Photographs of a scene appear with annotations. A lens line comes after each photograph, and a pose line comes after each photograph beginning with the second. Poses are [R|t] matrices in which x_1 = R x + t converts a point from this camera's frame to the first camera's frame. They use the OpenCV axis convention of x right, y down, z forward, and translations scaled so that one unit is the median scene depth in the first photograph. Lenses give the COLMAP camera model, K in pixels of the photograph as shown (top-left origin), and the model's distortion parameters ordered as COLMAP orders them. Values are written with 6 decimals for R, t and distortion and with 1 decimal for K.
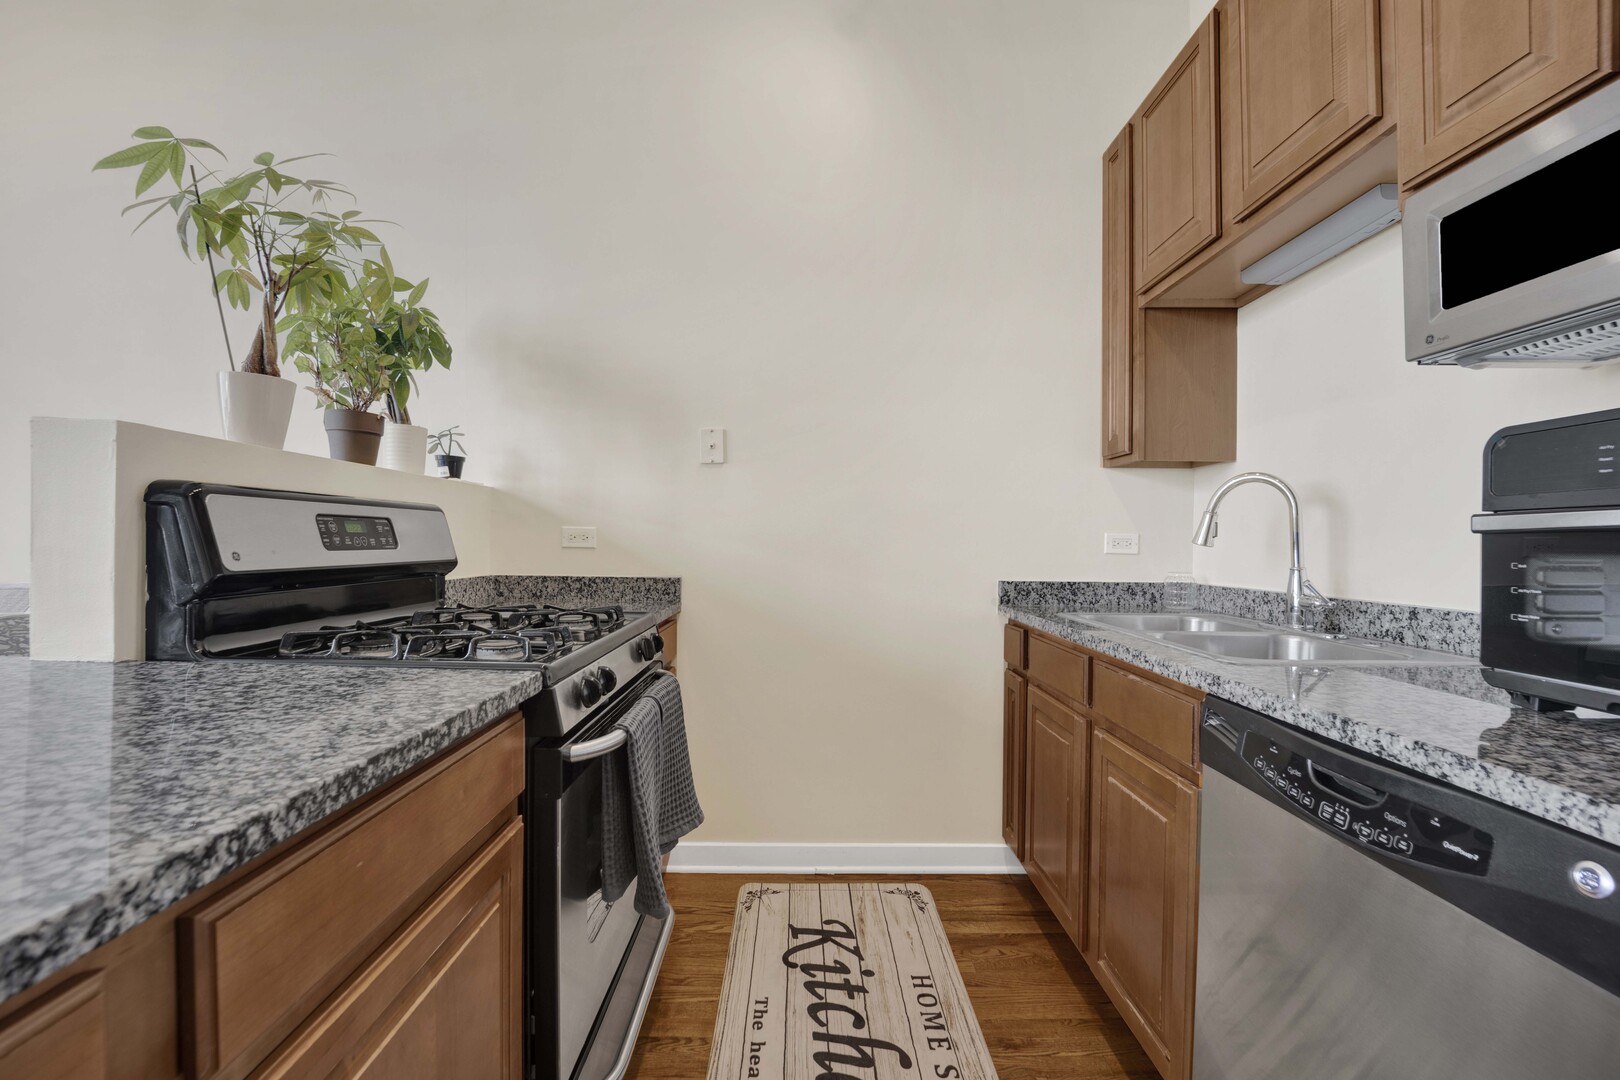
lens RADIAL K [[690.9, 0, 810.0], [0, 690.9, 540.0], [0, 0, 1]] dist [-0.050903, 0.000060]
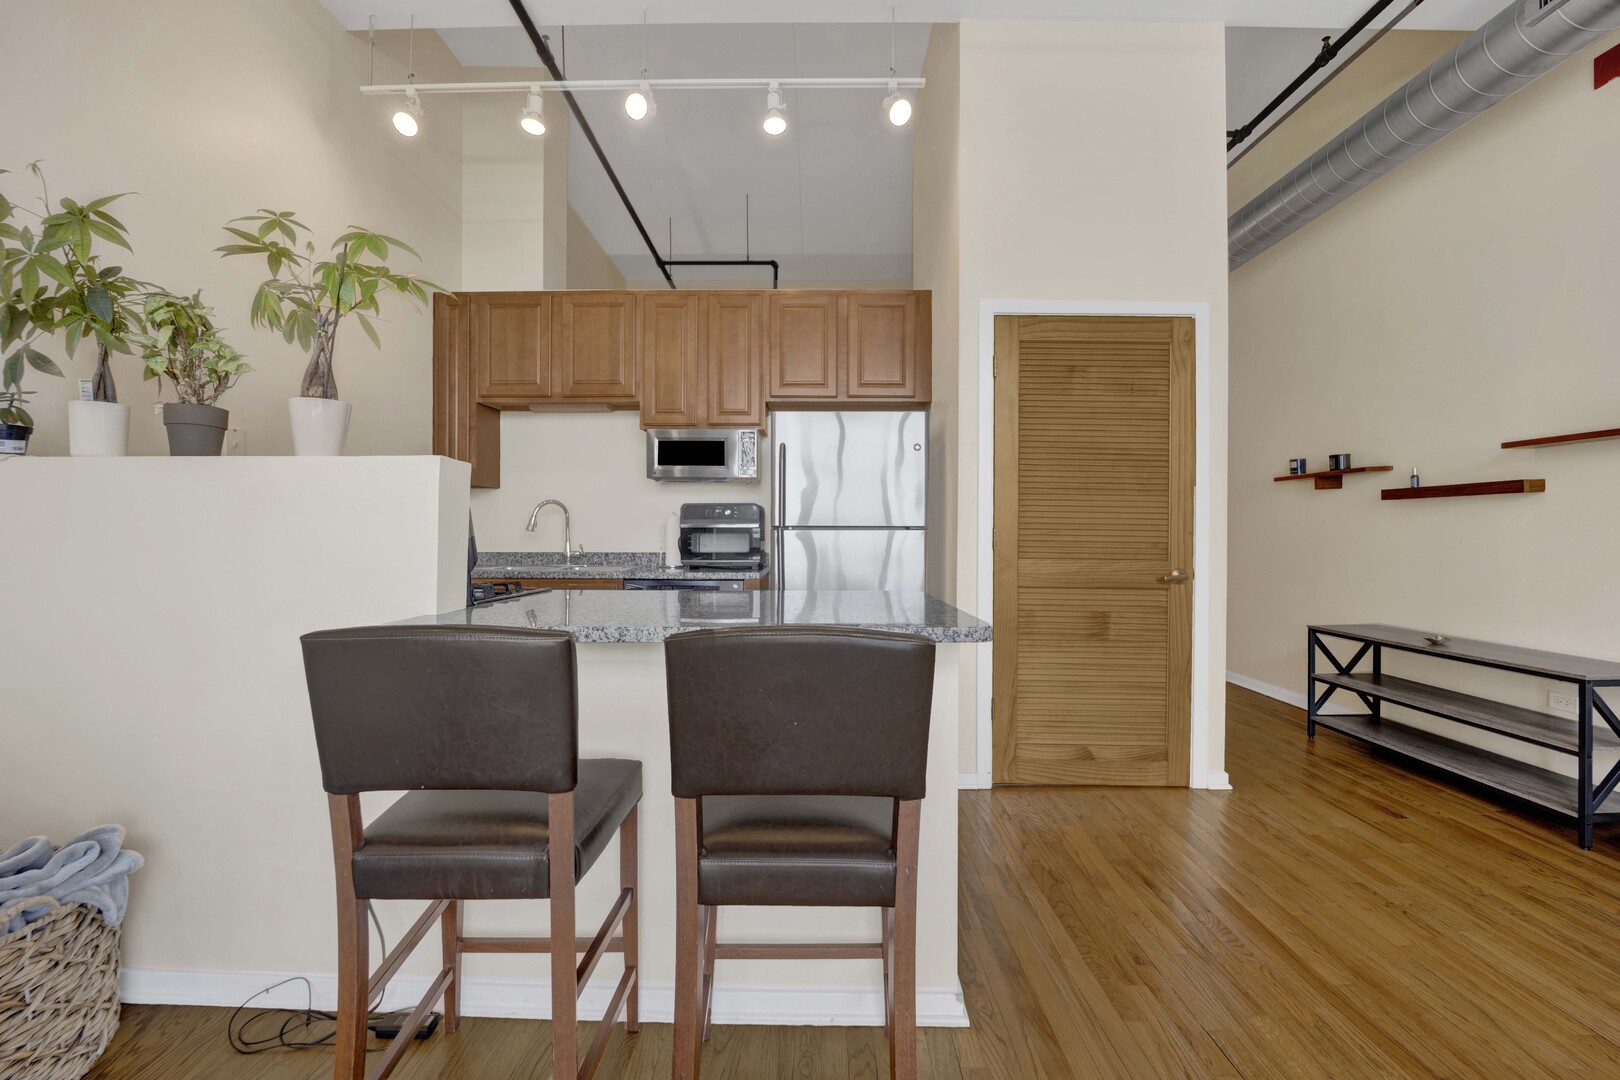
lens RADIAL K [[655.6, 0, 810.0], [0, 655.6, 540.0], [0, 0, 1]] dist [-0.020983, 0.000546]
pose [[0.026310, -0.021155, 0.999430, -1.881707], [-0.006074, 0.999754, 0.021322, -0.016981], [-0.999635, -0.006632, 0.026175, 0.058172]]
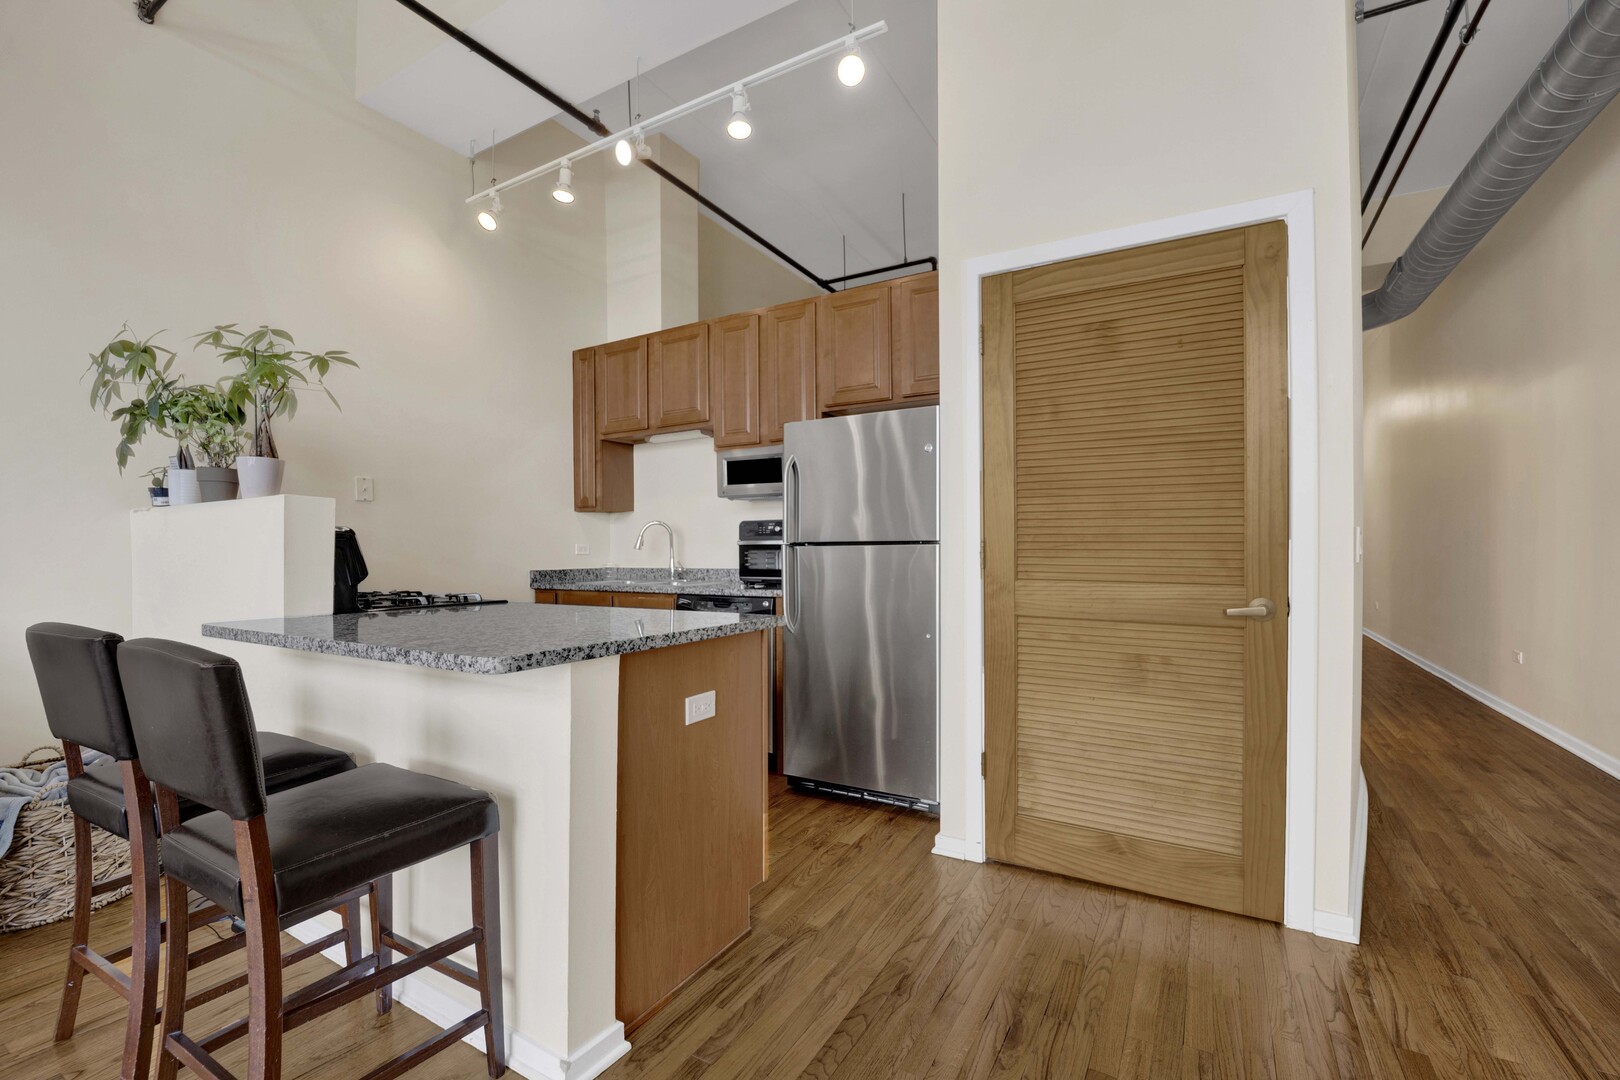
lens RADIAL K [[659.1, 0, 809.4], [0, 659.1, 557.2], [0, 0, 1]] dist [-0.018733, -0.000131]
pose [[0.499075, -0.025673, 0.866179, -1.477710], [0.010464, 0.999667, 0.023600, -0.018163], [-0.866496, -0.002715, 0.499177, -0.919668]]
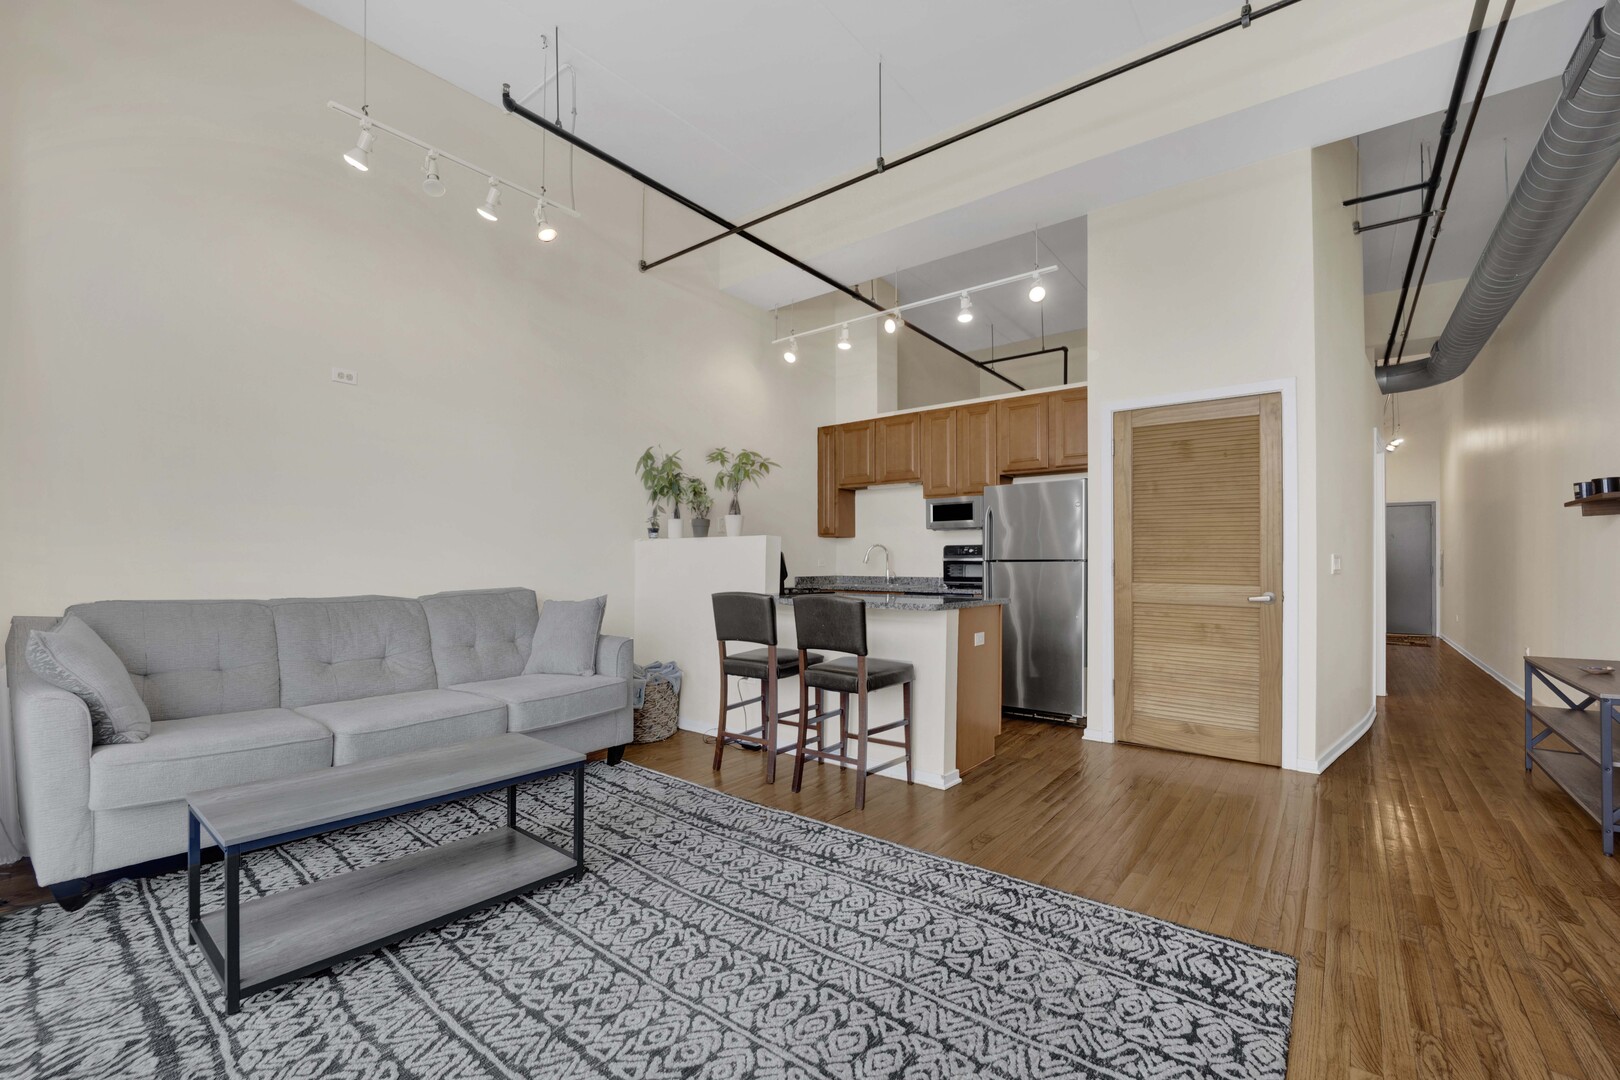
lens RADIAL K [[640.5, 0, 849.8], [0, 640.5, 561.1], [0, 0, 1]] dist [-0.025107, 0.000131]
pose [[0.584148, -0.008577, 0.811601, -2.833851], [0.003686, 0.999962, 0.007915, -0.039042], [-0.811638, -0.001632, 0.584158, -1.181038]]
